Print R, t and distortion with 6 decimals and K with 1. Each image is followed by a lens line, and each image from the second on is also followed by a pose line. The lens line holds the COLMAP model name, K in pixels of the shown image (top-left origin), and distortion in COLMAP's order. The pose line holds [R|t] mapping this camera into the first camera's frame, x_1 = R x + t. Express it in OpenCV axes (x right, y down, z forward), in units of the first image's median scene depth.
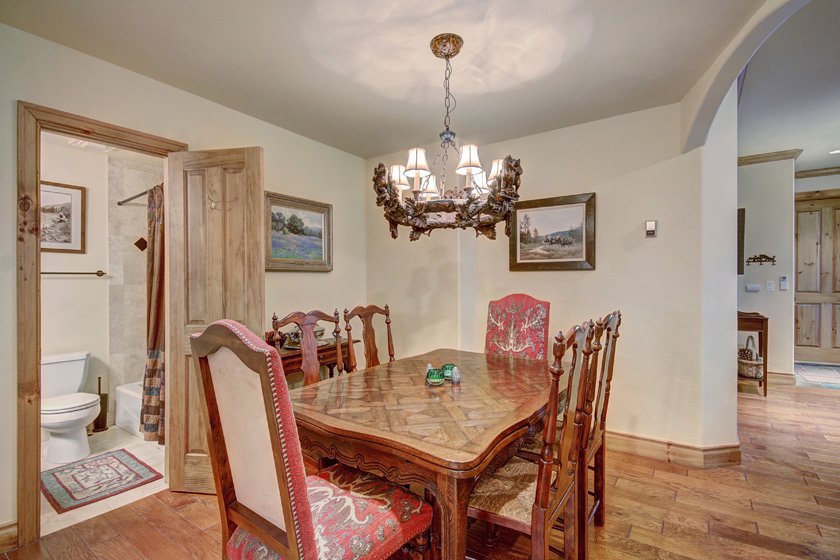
lens RADIAL K [[398.2, 0, 415.4], [0, 398.2, 282.6], [0, 0, 1]] dist [0.002775, -0.007750]
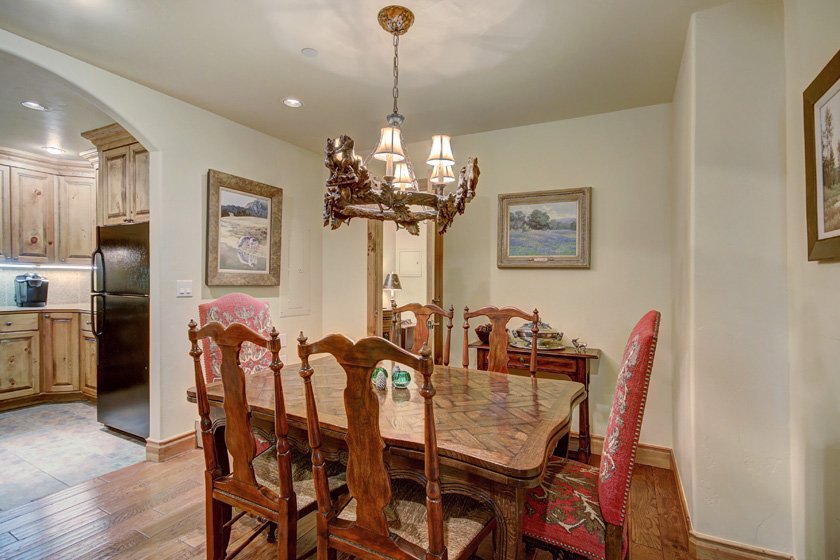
lens RADIAL K [[405.4, 0, 419.2], [0, 405.4, 285.5], [0, 0, 1]] dist [0.024360, -0.021117]
pose [[0.137880, 0.029510, -0.990009, 0.742210], [-0.017699, 0.999470, 0.027328, -0.009519], [0.990291, 0.013754, 0.138329, 0.671105]]
